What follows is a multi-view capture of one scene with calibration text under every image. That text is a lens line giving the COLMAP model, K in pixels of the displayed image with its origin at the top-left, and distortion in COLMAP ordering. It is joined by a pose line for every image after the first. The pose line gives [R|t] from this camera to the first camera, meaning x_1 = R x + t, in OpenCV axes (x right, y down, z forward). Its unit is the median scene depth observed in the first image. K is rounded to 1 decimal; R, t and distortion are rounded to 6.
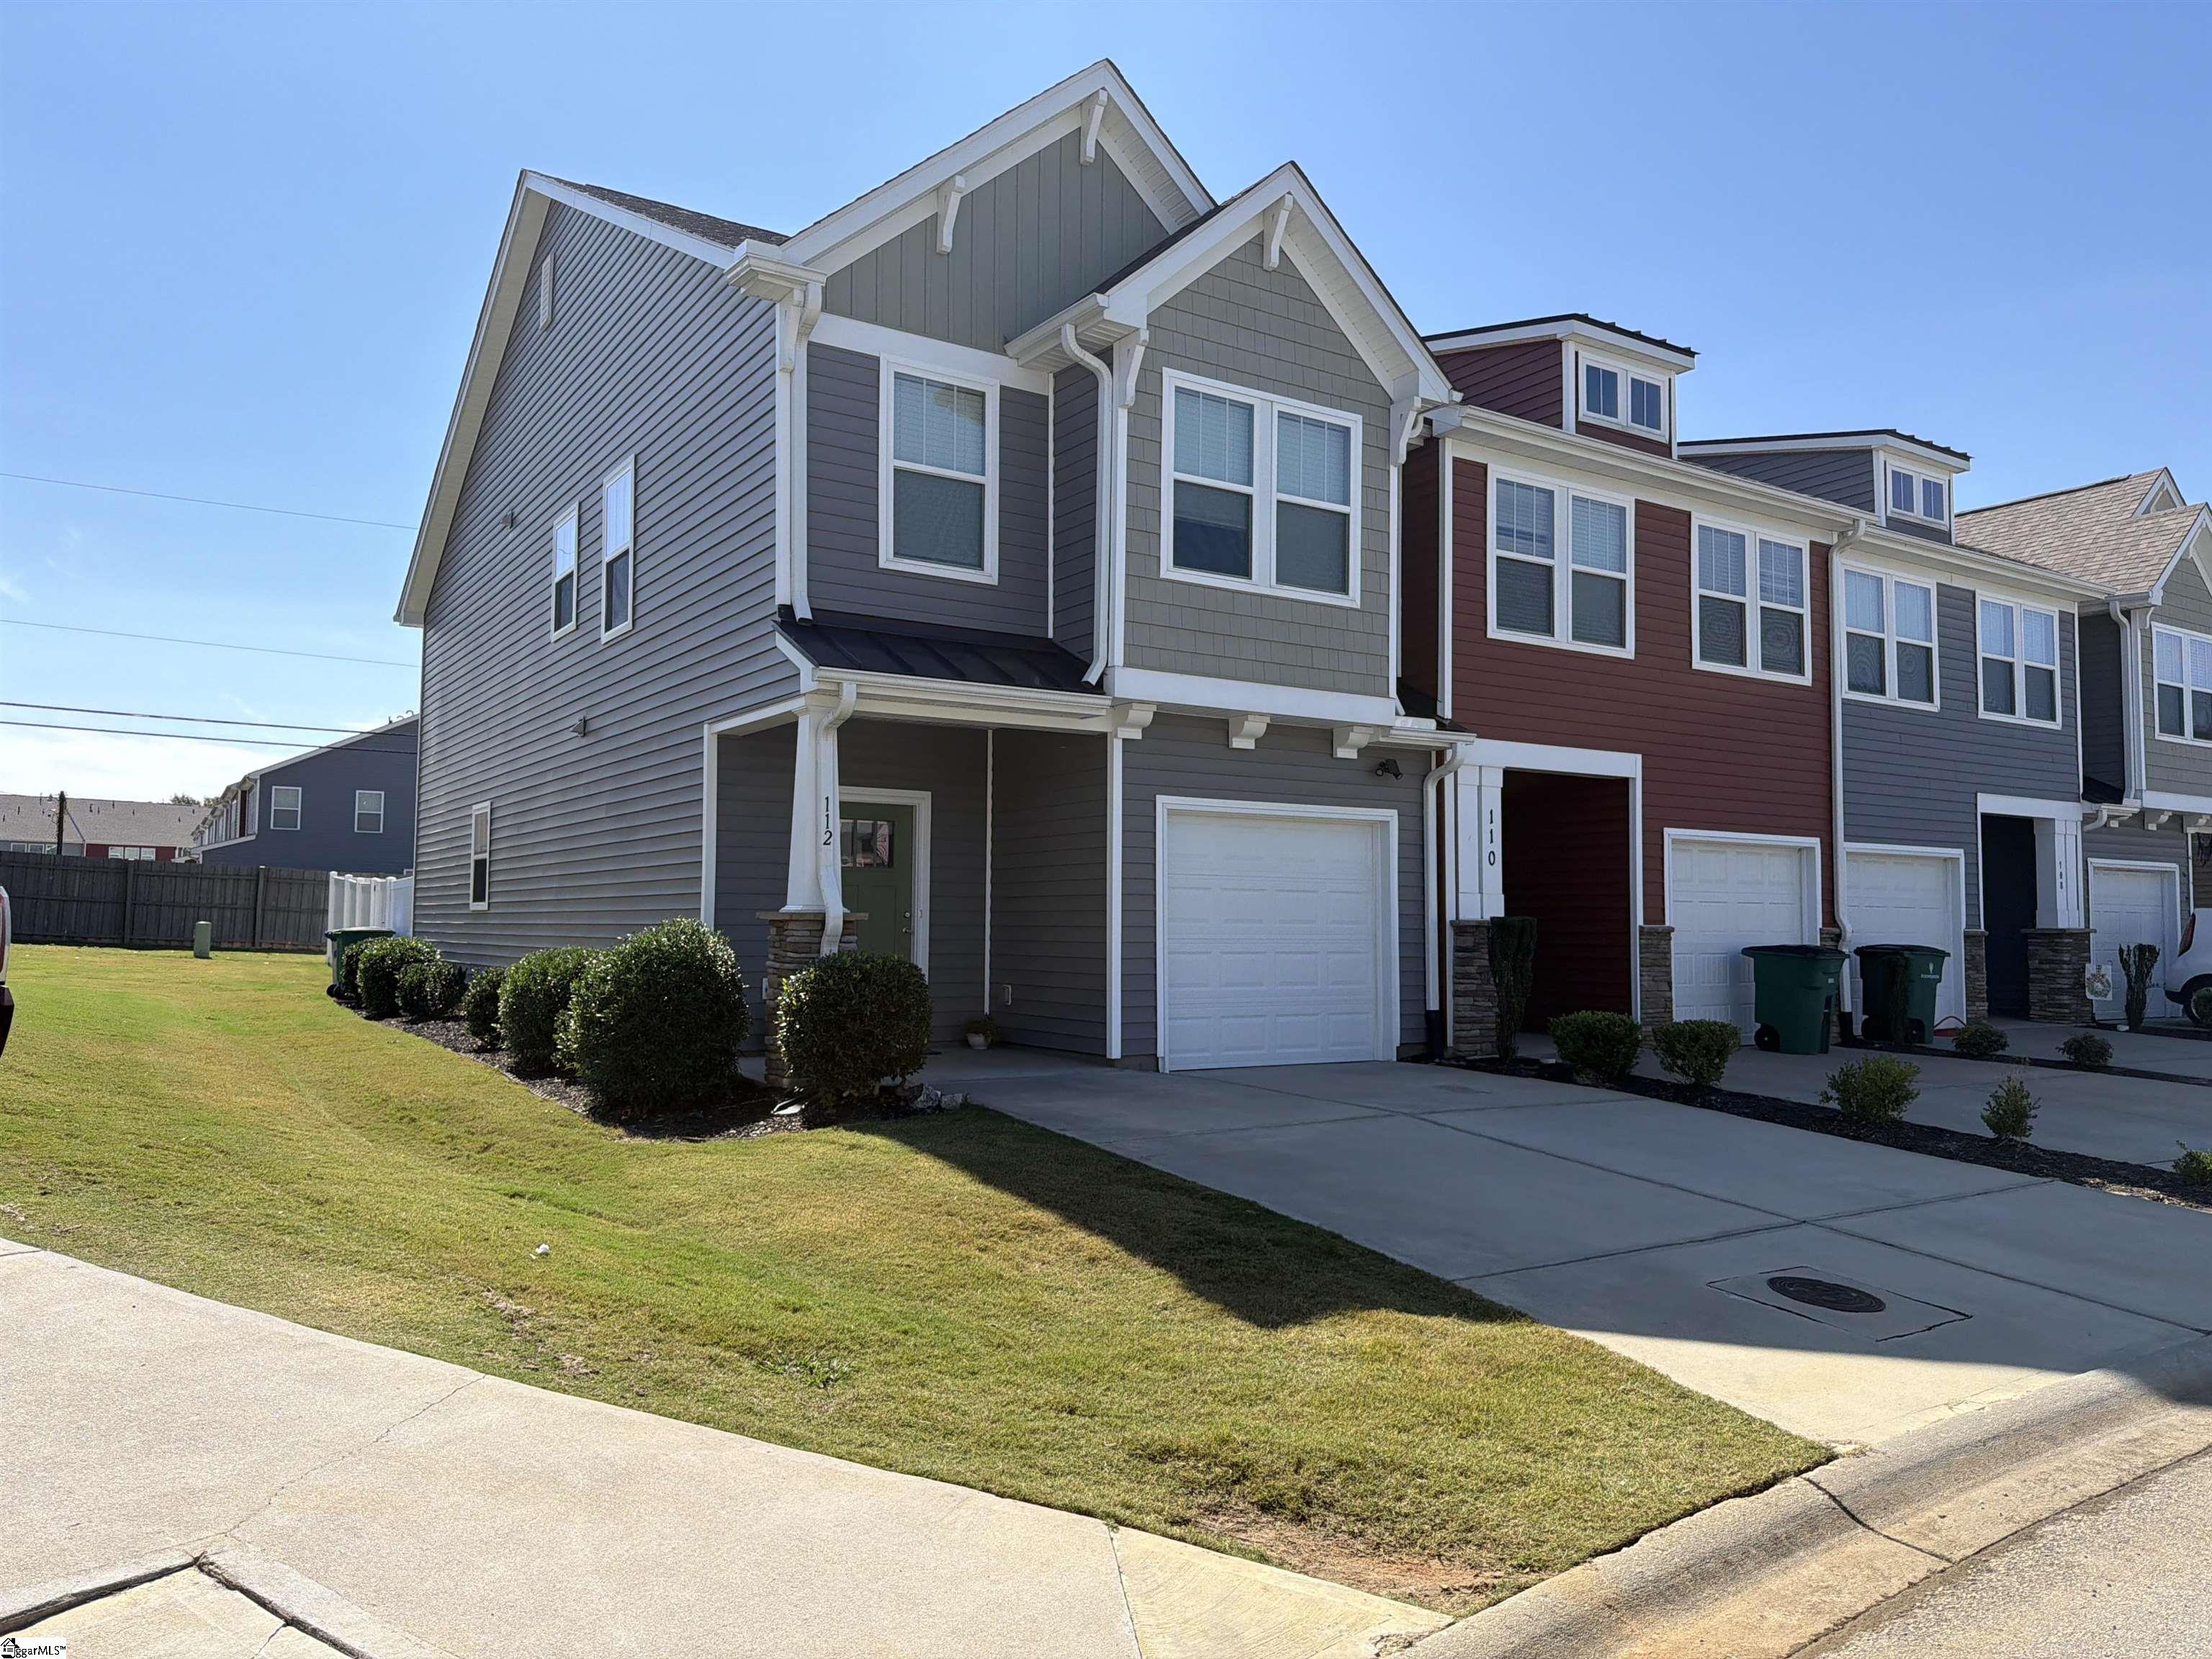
lens RADIAL K [[1558.0, 0, 1120.9], [0, 1558.0, 834.5], [0, 0, 1]] dist [0.059020, -0.077215]
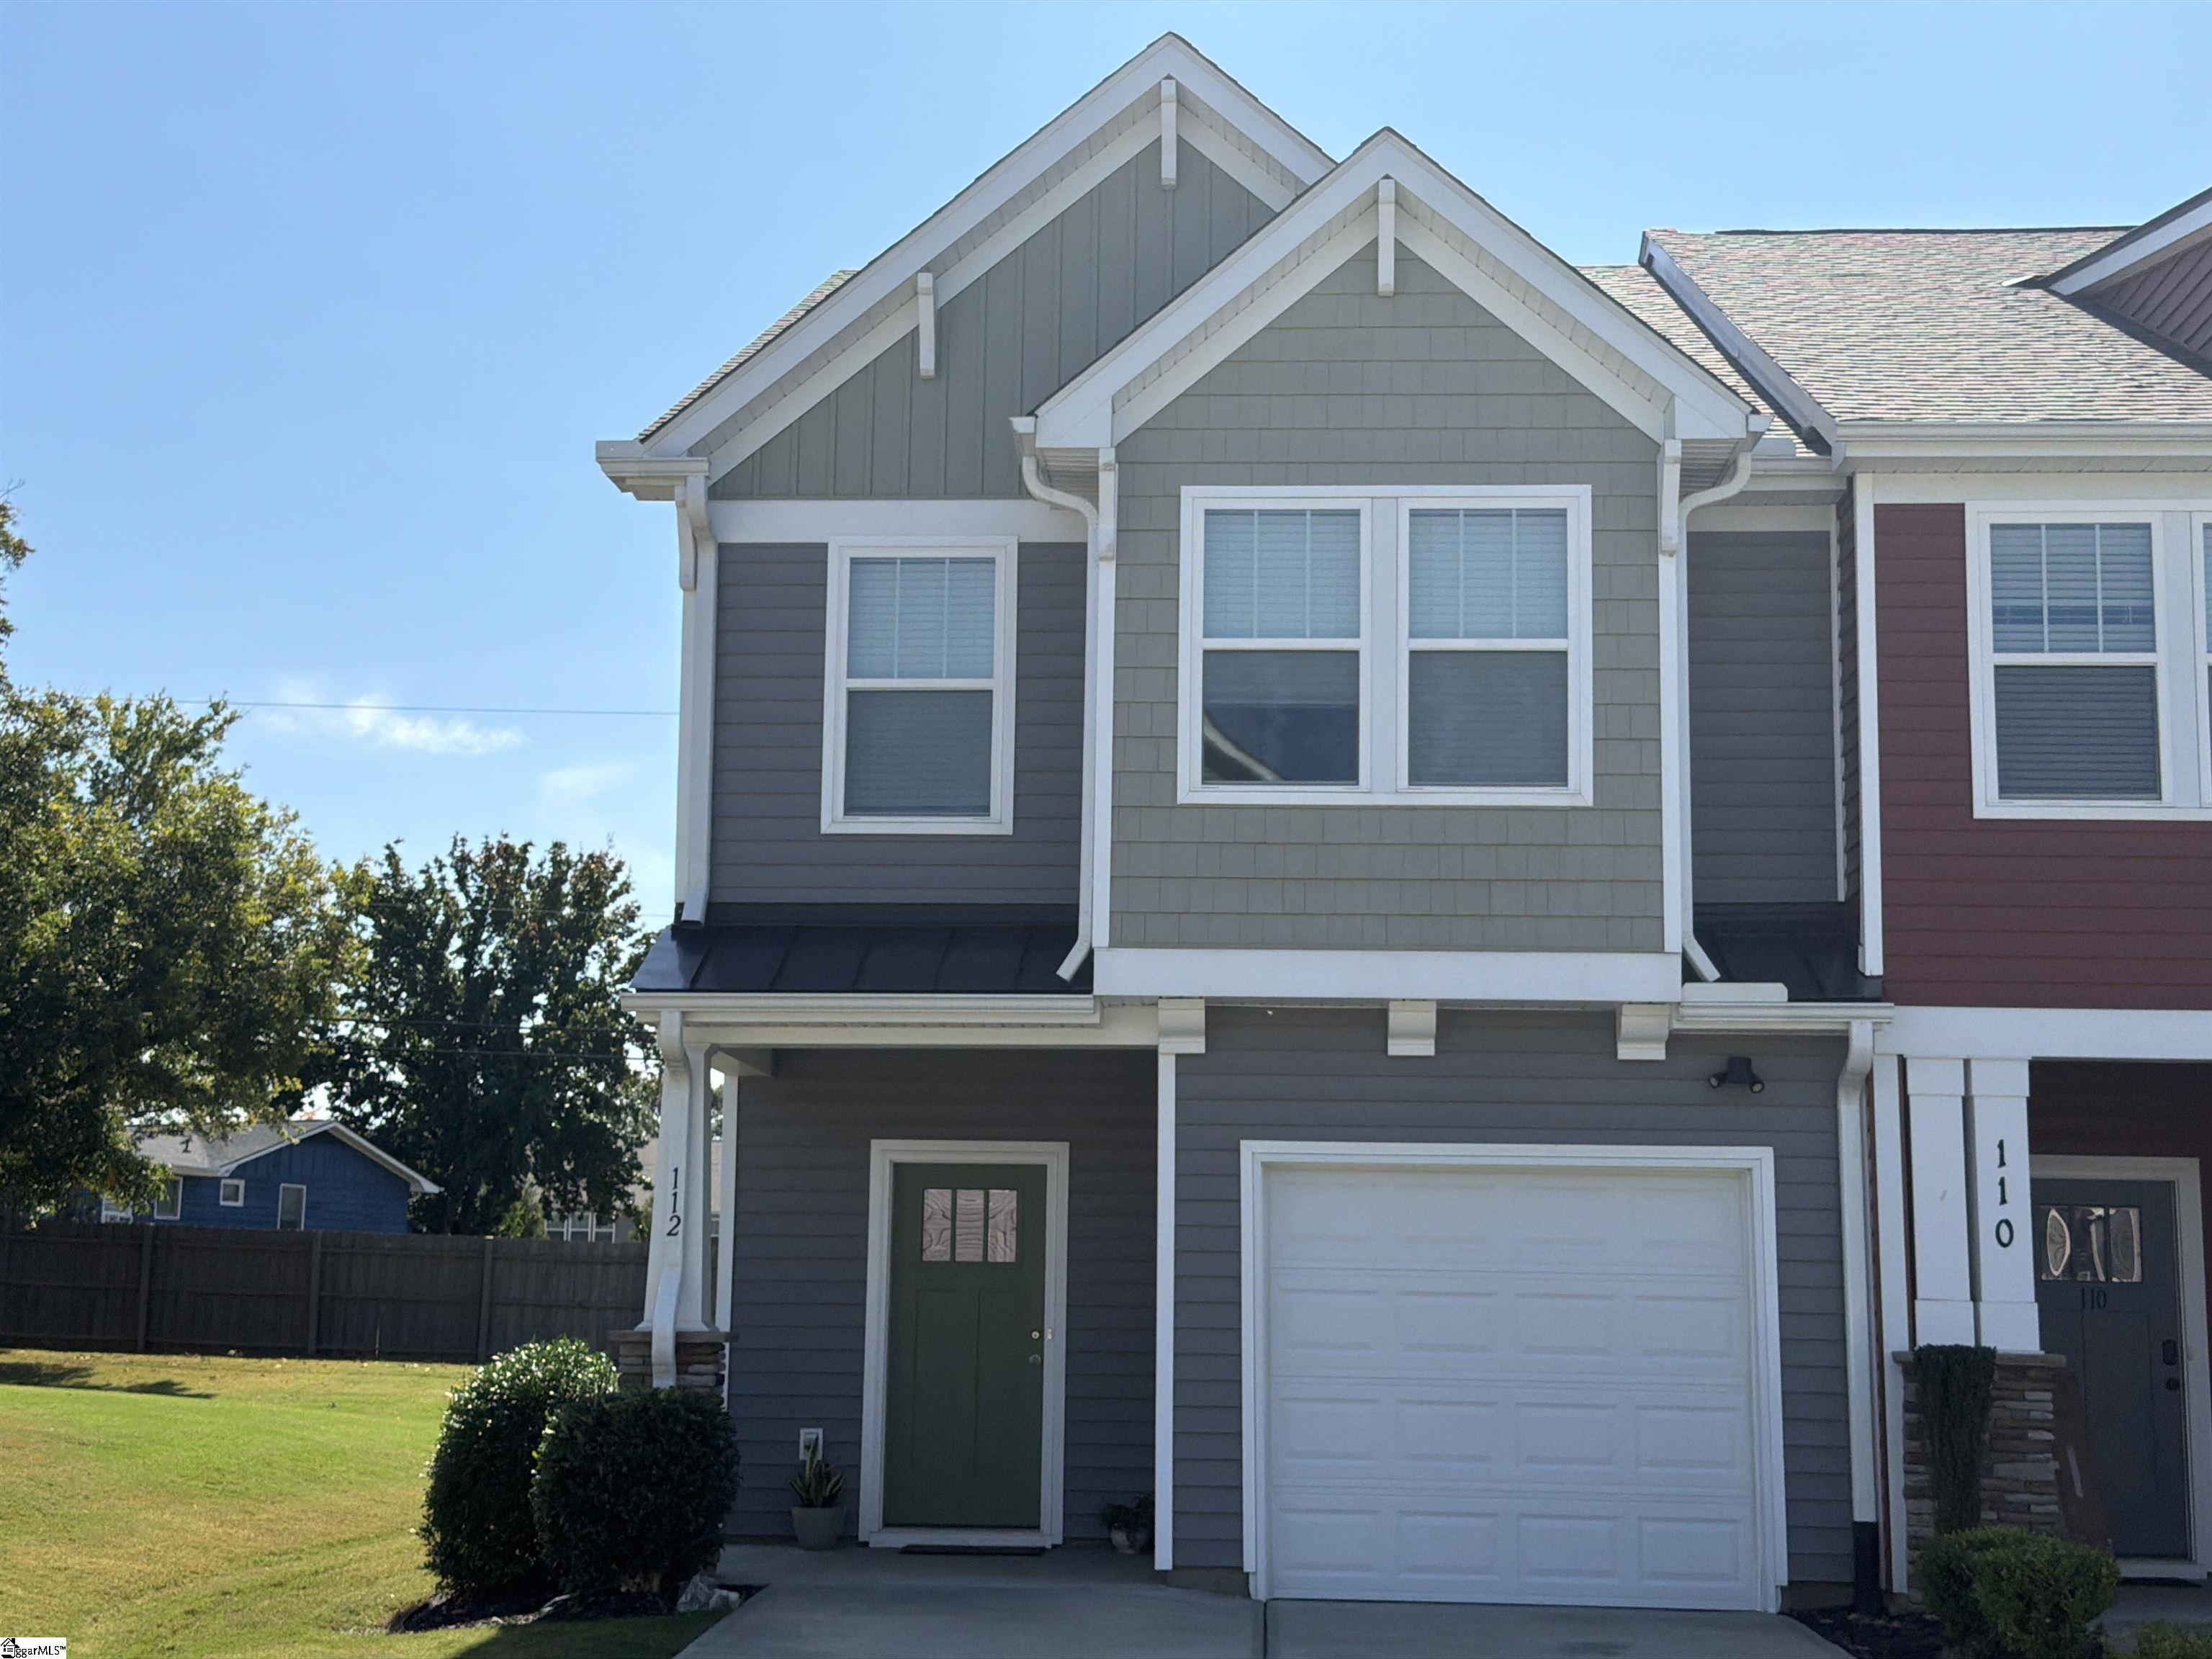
lens RADIAL K [[3076.8, 0, 1136.5], [0, 3076.8, 785.4], [0, 0, 1]] dist [0.073197, 0.000000]
pose [[0.806187, -0.100499, -0.583063, 0.674077], [0.025645, 0.990478, -0.135263, -0.000484], [0.591105, 0.094095, 0.801088, -0.027976]]
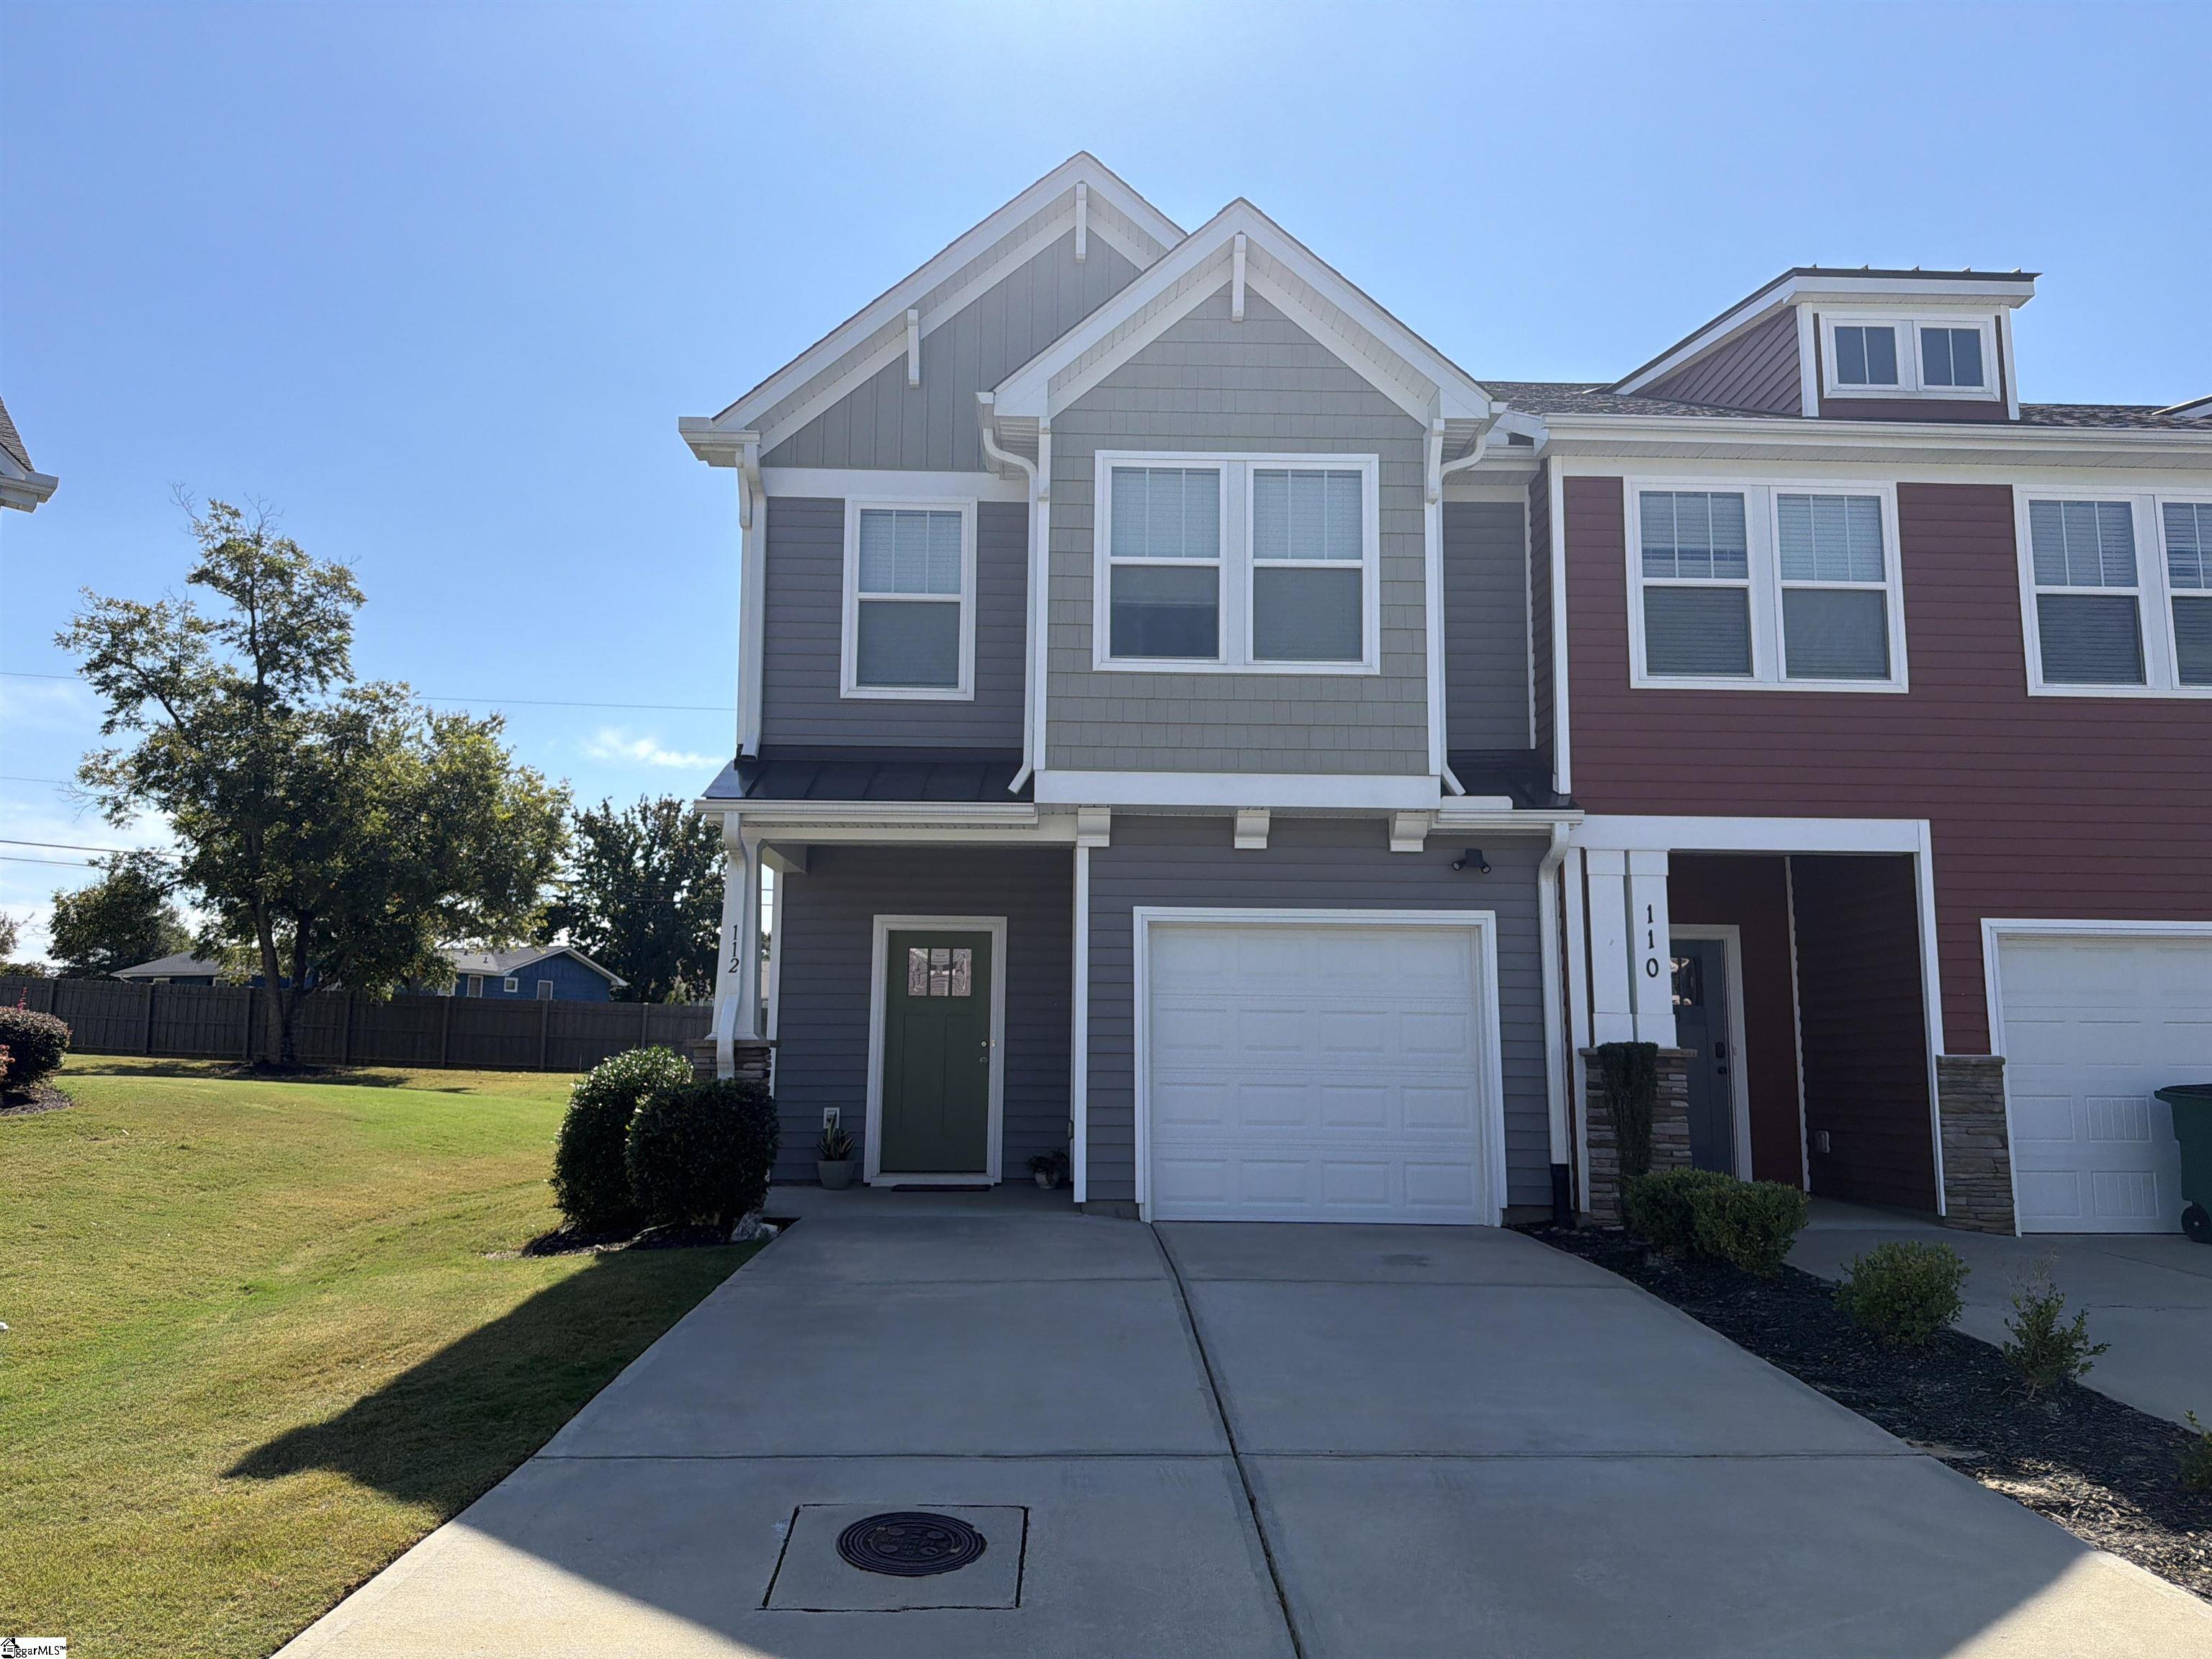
lens RADIAL K [[1558.0, 0, 1122.5], [0, 1558.0, 820.8], [0, 0, 1]] dist [0.059020, -0.077215]
pose [[0.850088, -0.082052, -0.520210, 0.457480], [0.028440, 0.993499, -0.110229, 0.022890], [0.525872, 0.078910, 0.846895, 0.210328]]
